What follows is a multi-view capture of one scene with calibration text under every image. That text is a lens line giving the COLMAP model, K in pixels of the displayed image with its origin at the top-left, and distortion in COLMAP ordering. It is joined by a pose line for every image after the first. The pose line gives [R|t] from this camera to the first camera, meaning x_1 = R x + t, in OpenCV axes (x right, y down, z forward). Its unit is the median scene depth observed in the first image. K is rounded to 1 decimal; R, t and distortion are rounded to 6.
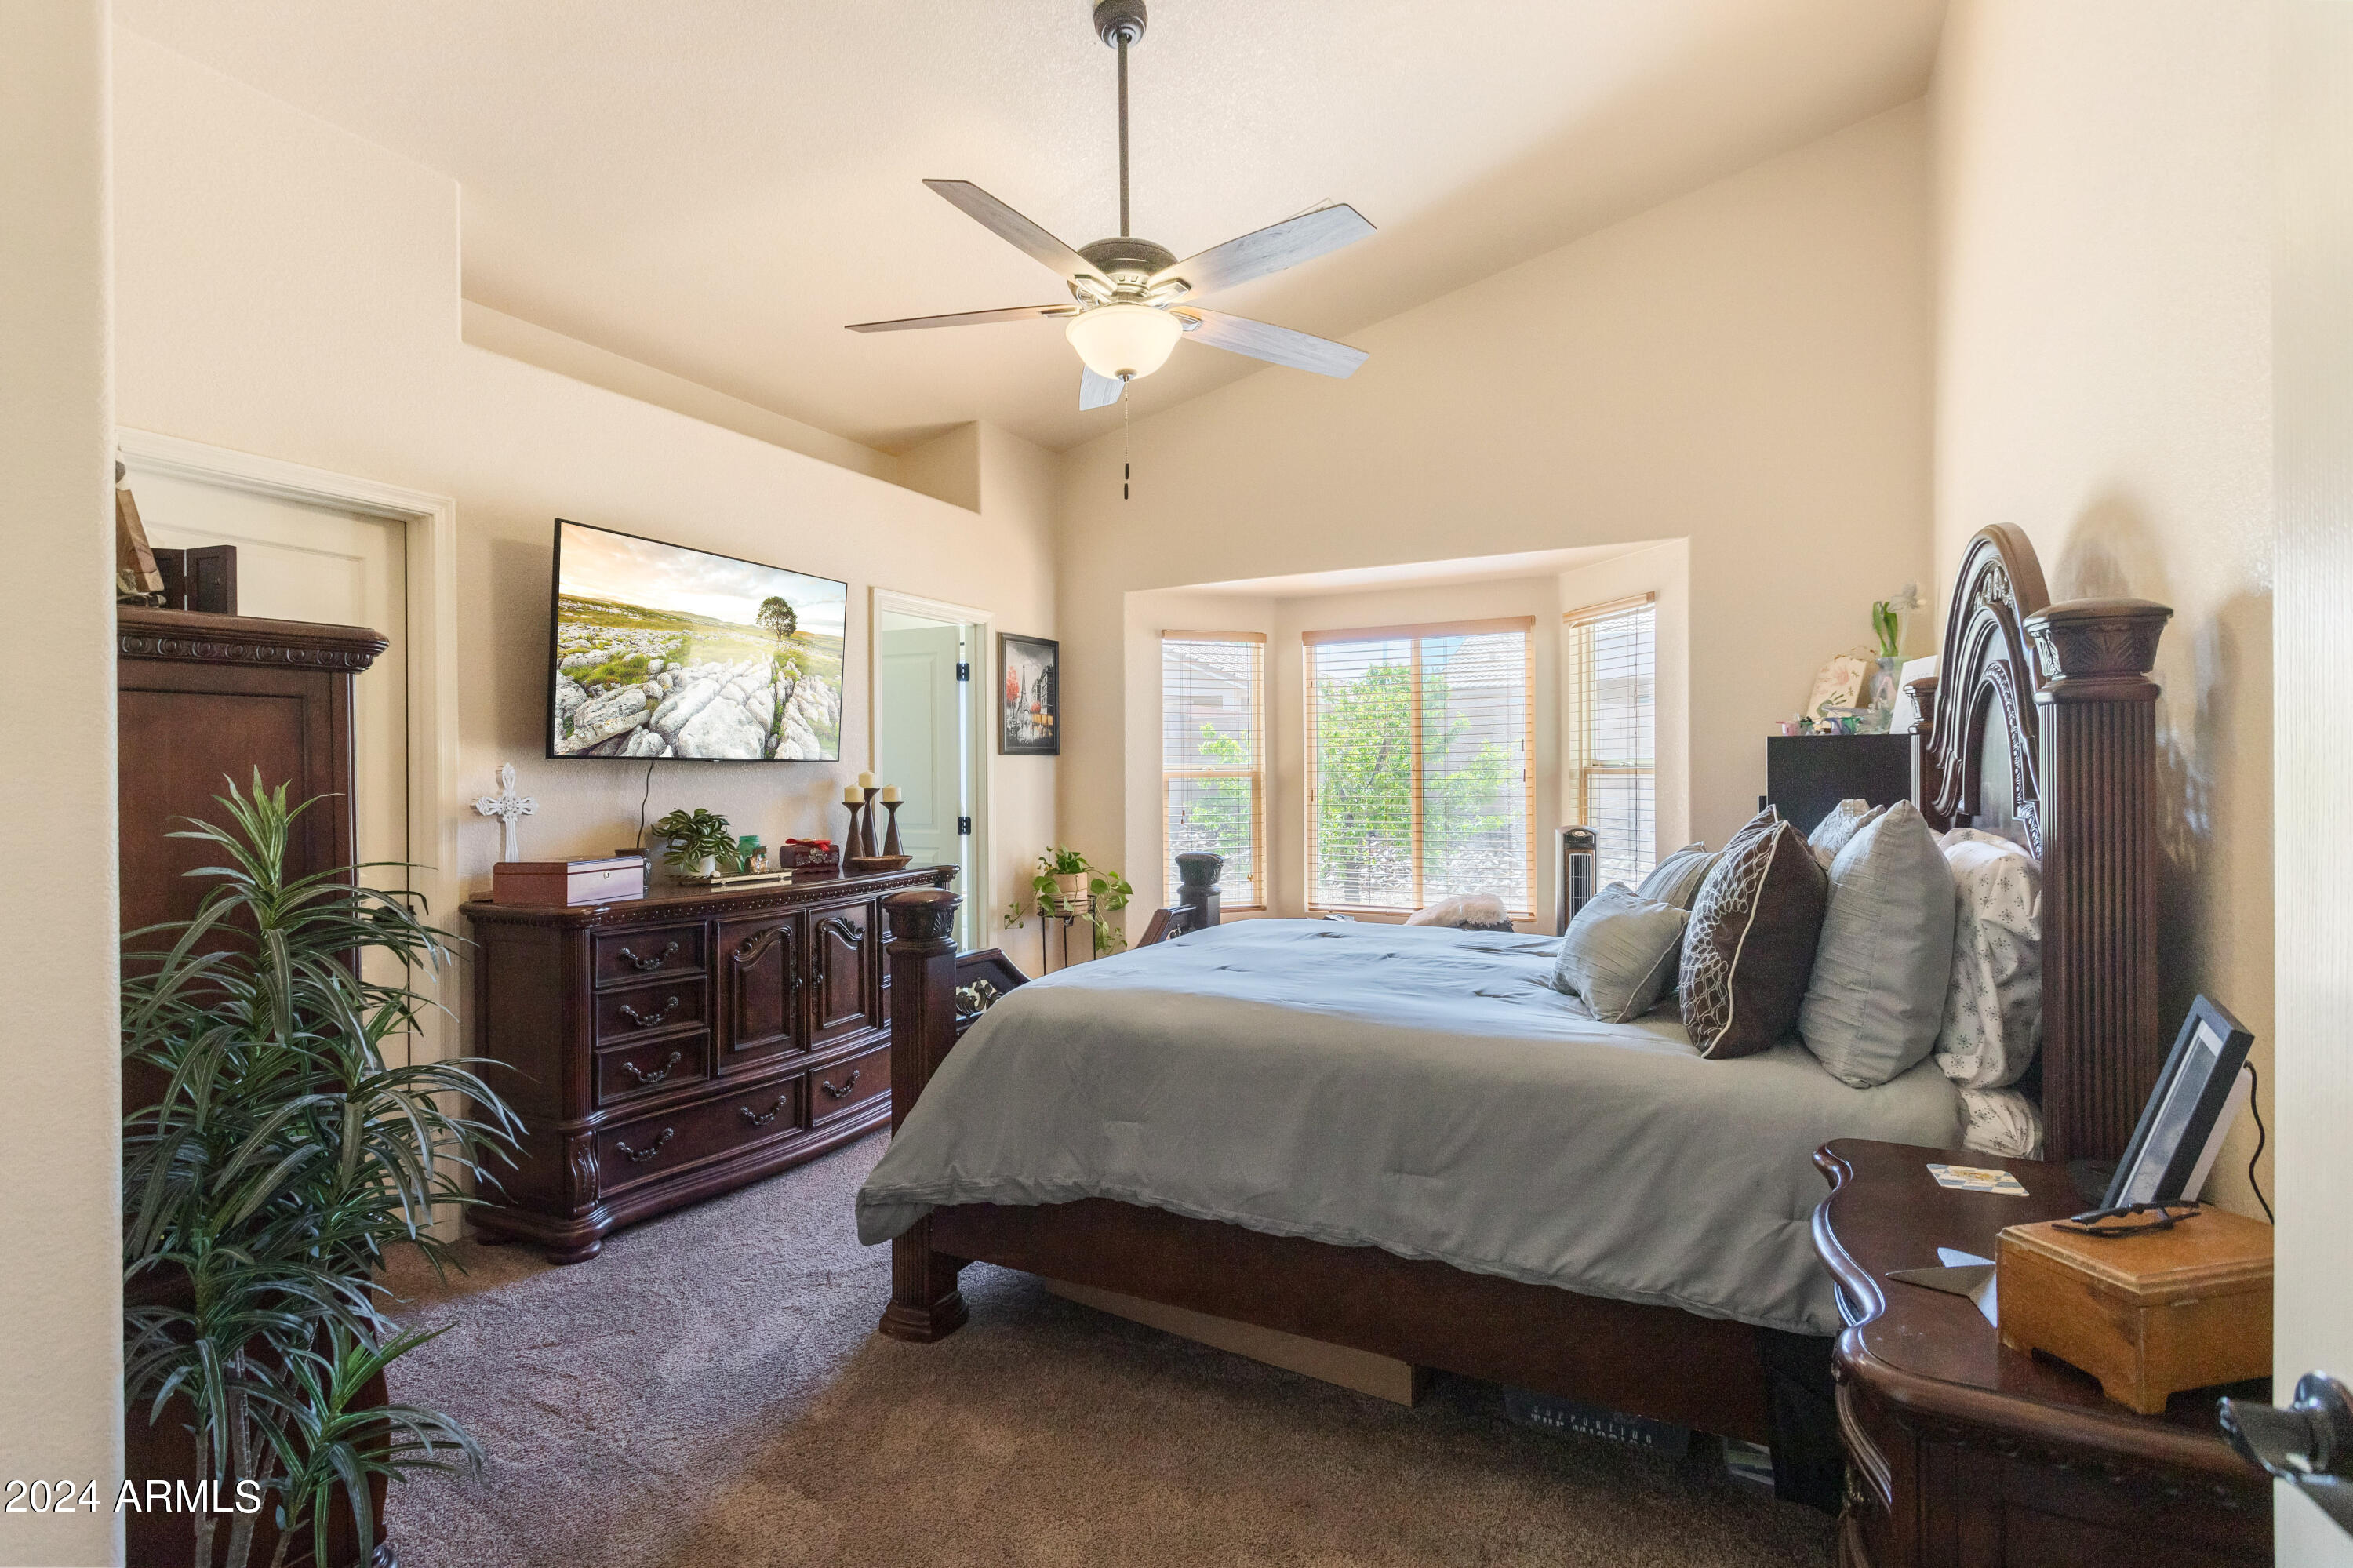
lens RADIAL K [[1163.0, 0, 1176.5], [0, 1163.0, 784.0], [0, 0, 1]] dist [0.000141, 0.000105]
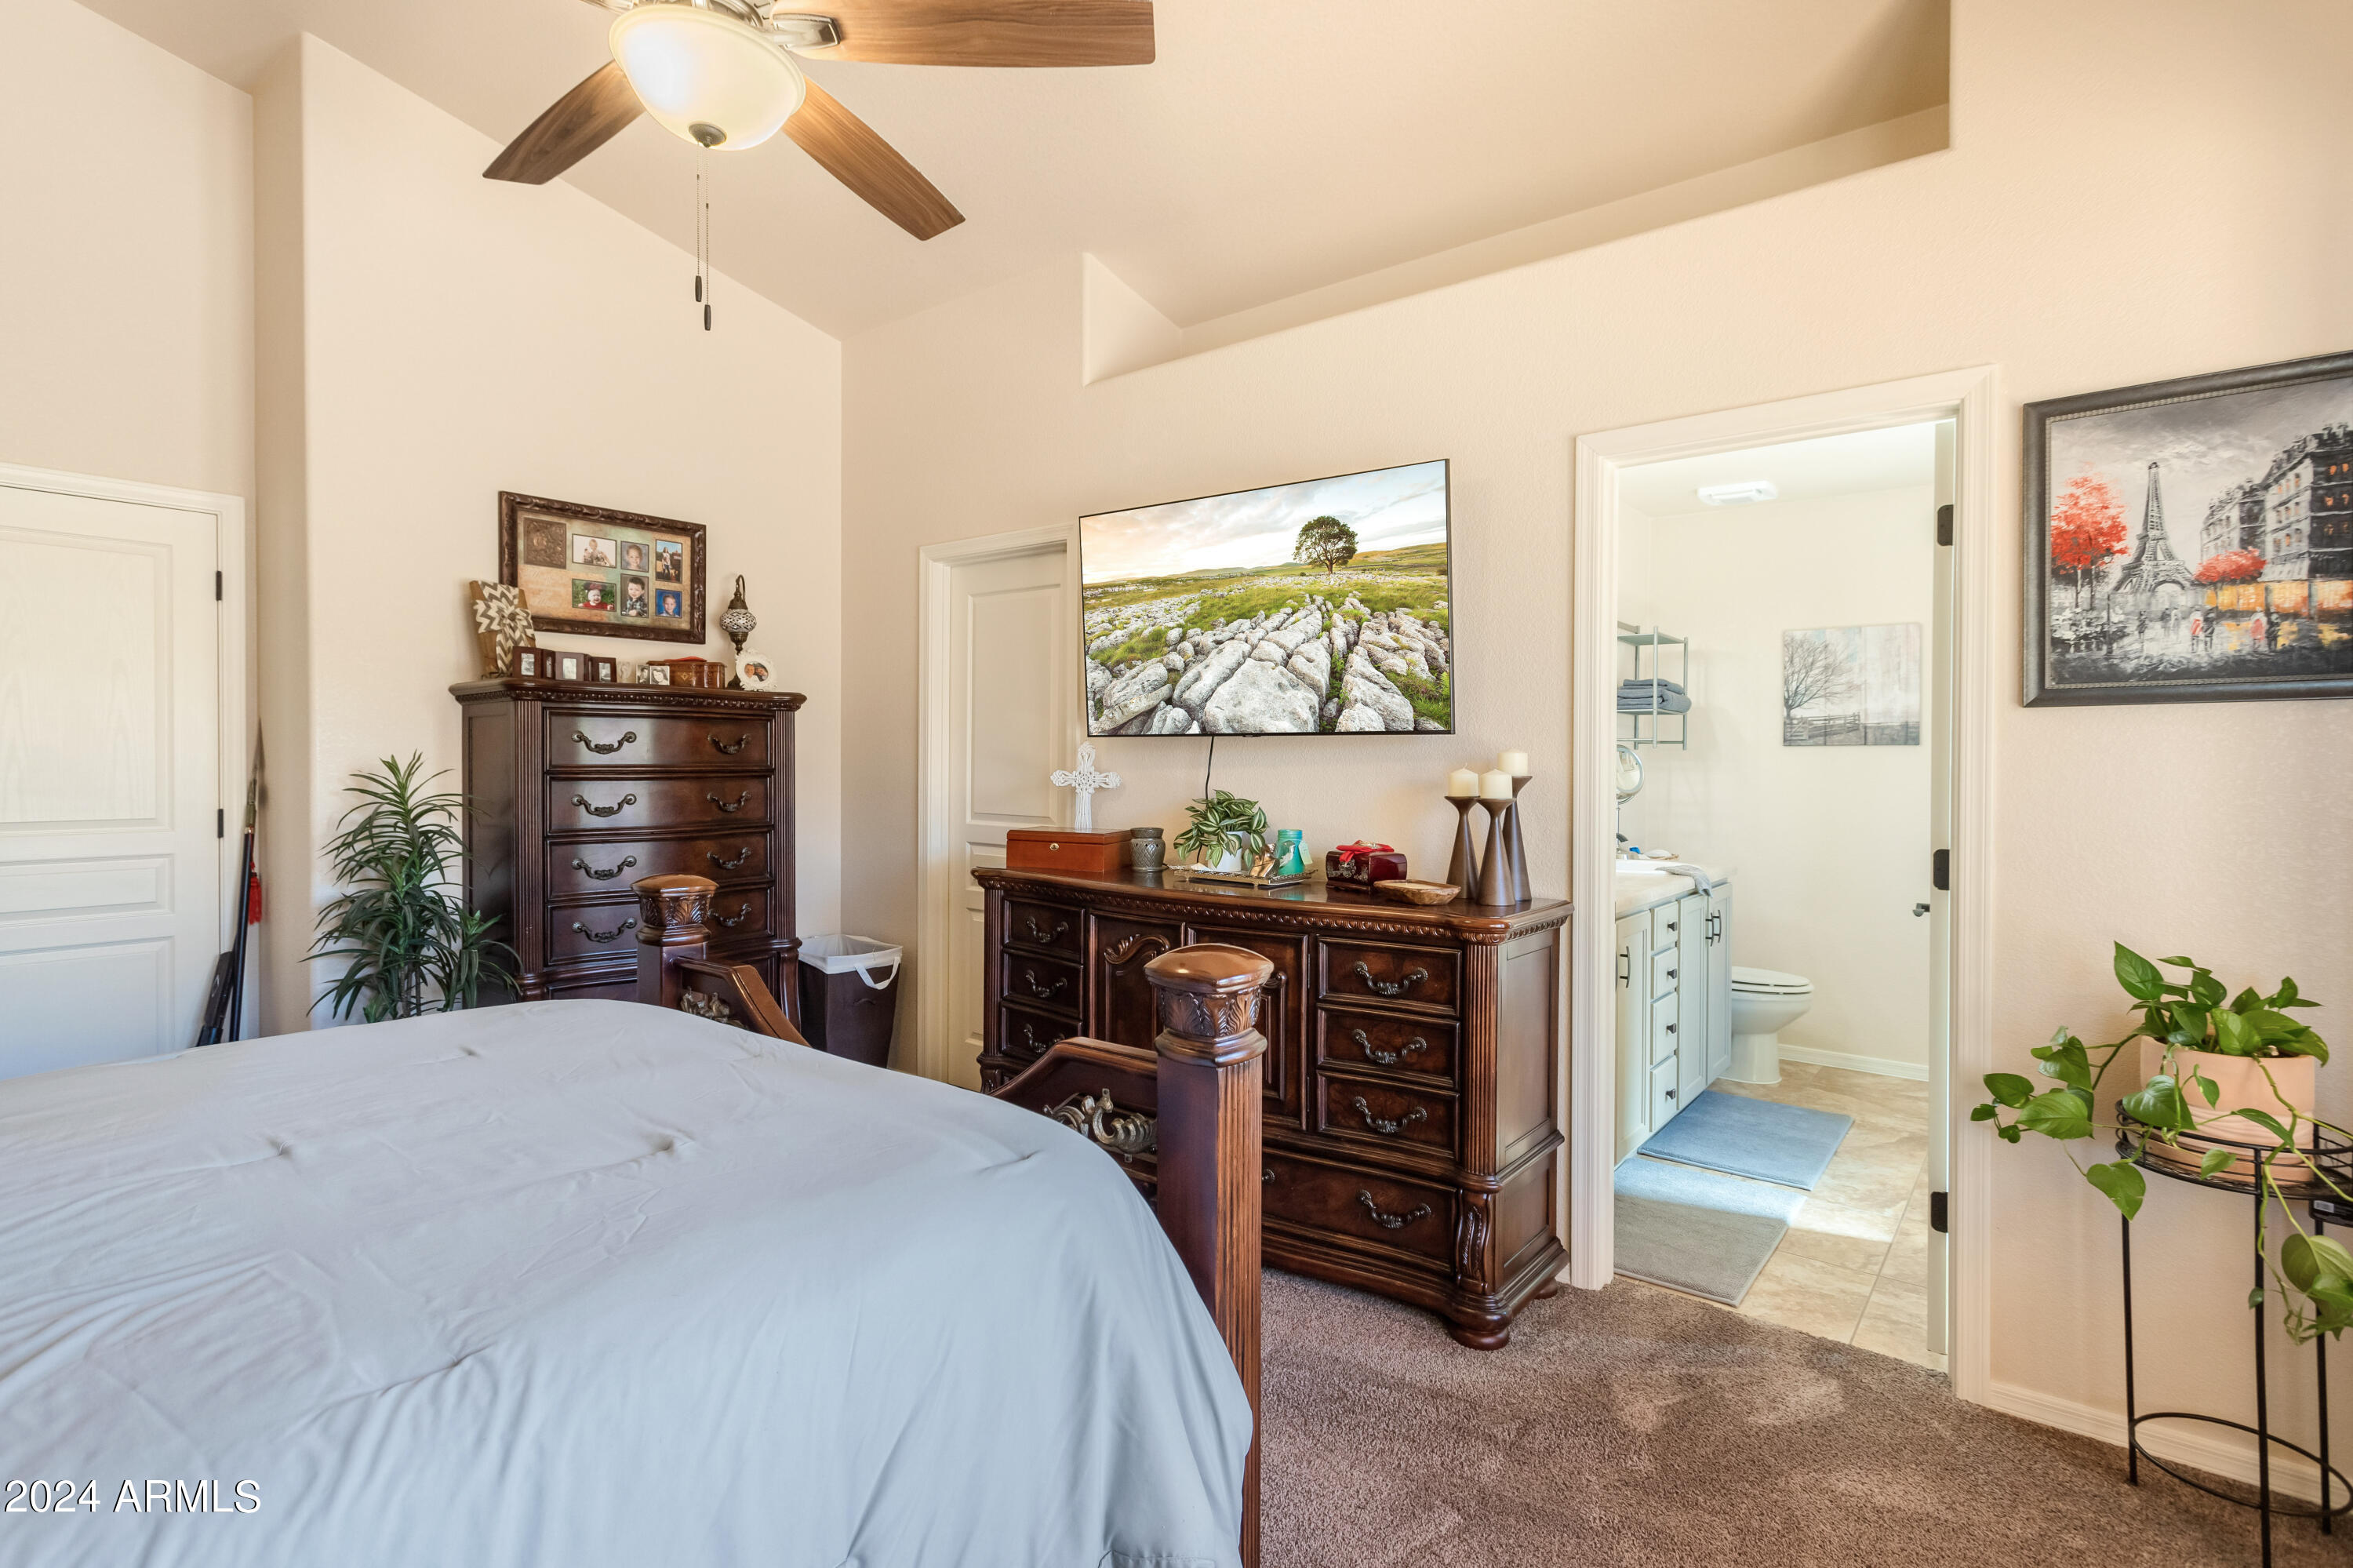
lens RADIAL K [[1163.0, 0, 1176.5], [0, 1163.0, 784.0], [0, 0, 1]] dist [0.000141, 0.000105]
pose [[-0.173731, 0.018592, -0.984618, 0.460048], [-0.008054, 0.999762, 0.020299, -0.002060], [0.984760, 0.011457, -0.173539, 1.140490]]
